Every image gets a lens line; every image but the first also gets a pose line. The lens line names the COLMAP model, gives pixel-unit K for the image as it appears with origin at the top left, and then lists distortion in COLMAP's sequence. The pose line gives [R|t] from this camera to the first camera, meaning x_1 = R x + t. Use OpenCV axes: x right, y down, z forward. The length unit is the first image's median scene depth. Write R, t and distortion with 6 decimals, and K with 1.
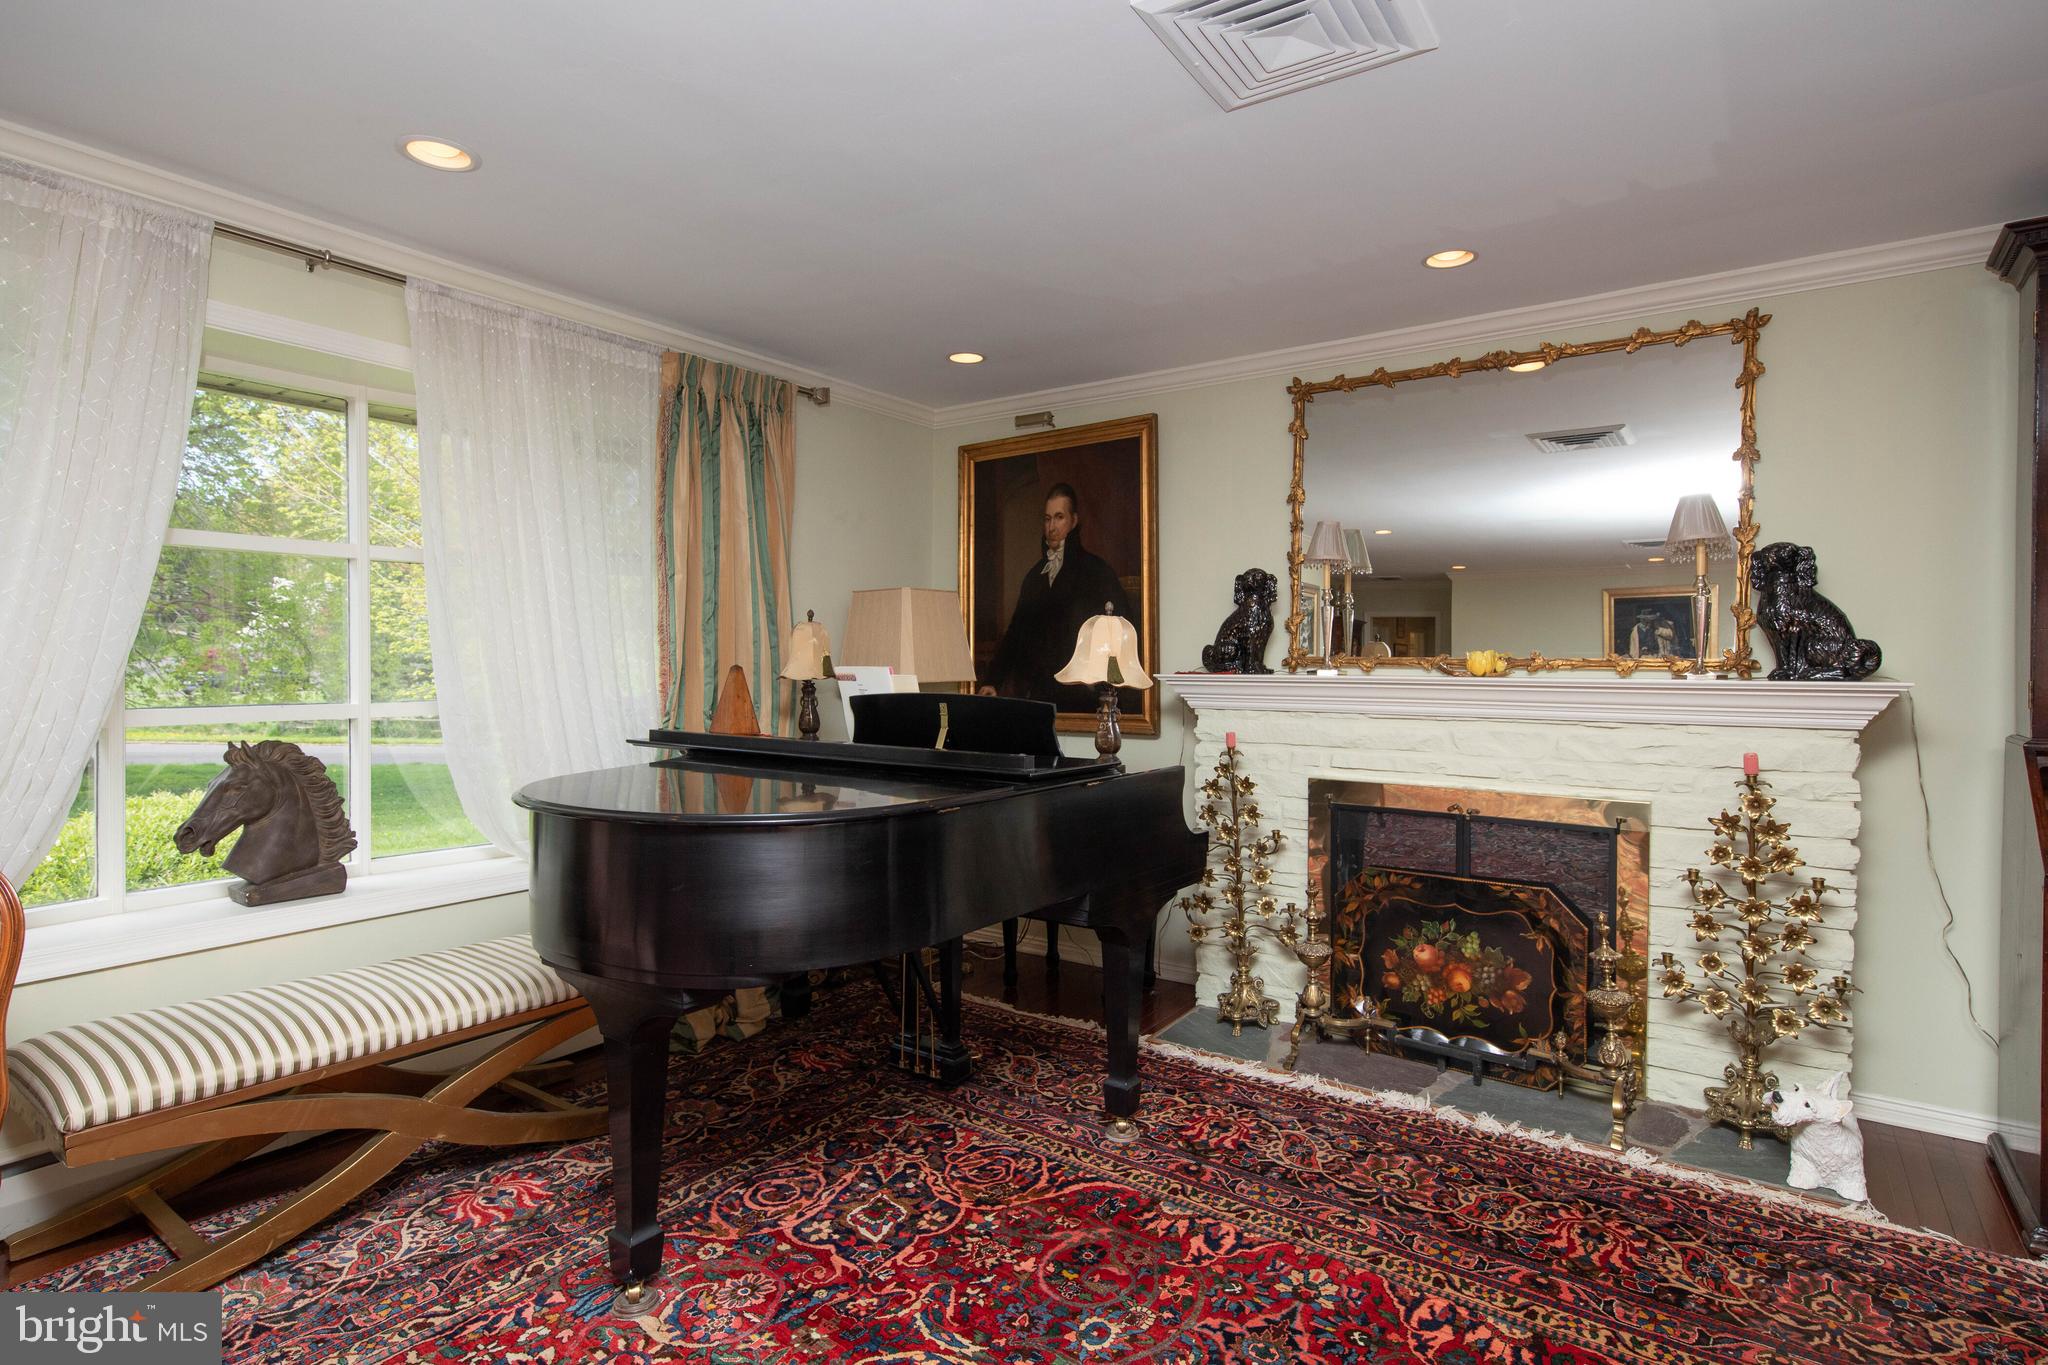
lens RADIAL K [[1044.5, 0, 1022.1], [0, 1044.5, 679.6], [0, 0, 1]] dist [0.017944, -0.005790]
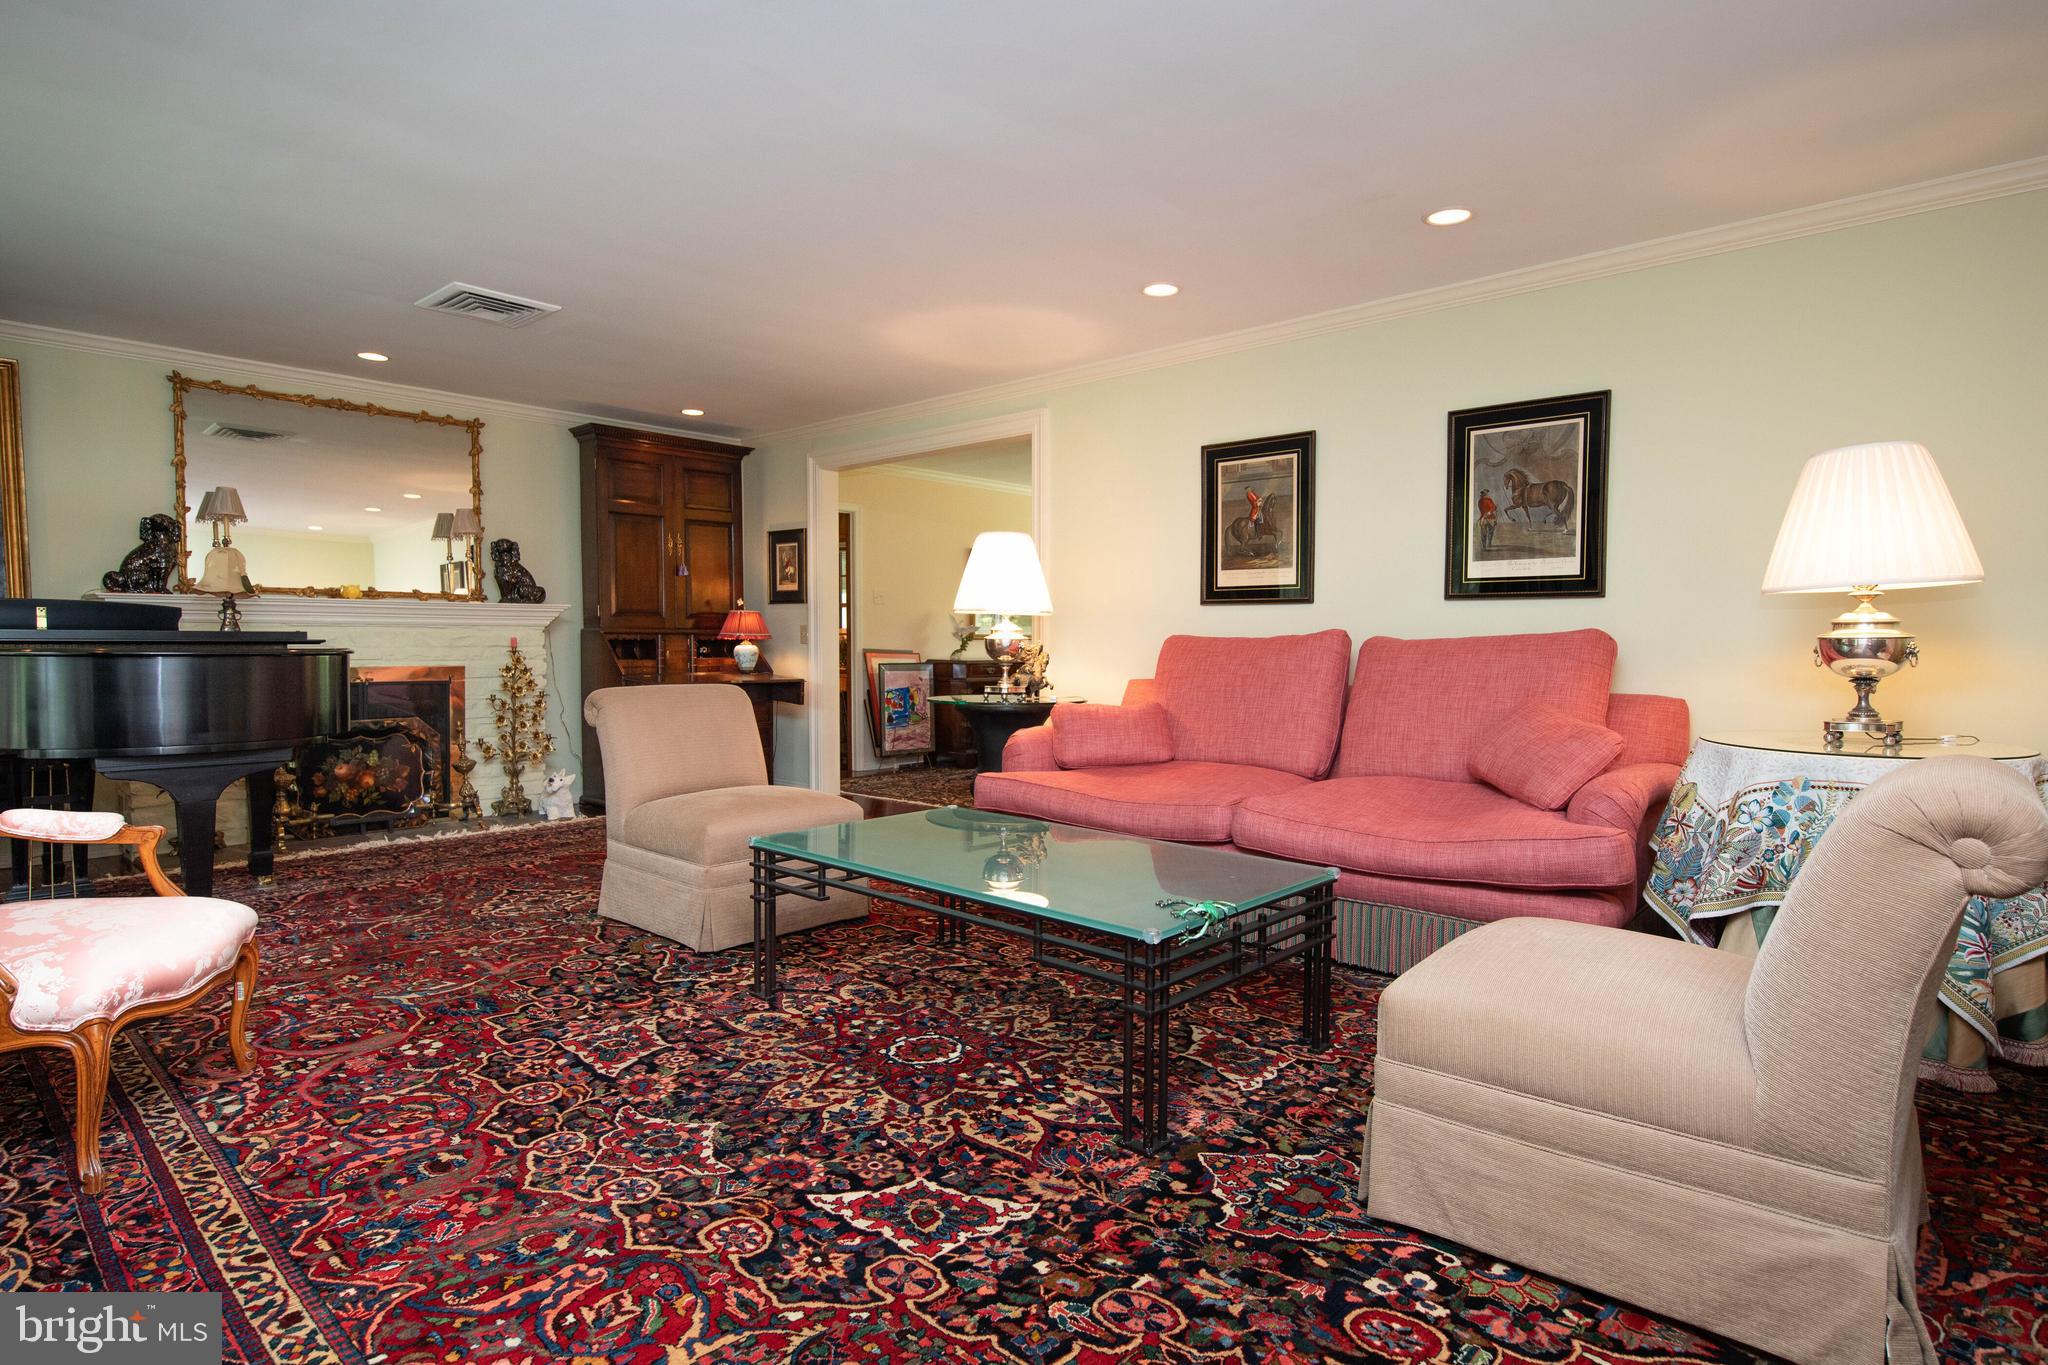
lens RADIAL K [[1044.5, 0, 1030.6], [0, 1044.5, 683.7], [0, 0, 1]] dist [0.017944, -0.005790]
pose [[0.122408, -0.047462, 0.991344, -1.125106], [0.016494, 0.998815, 0.045783, 0.072737], [-0.992343, 0.010747, 0.123046, -0.267539]]
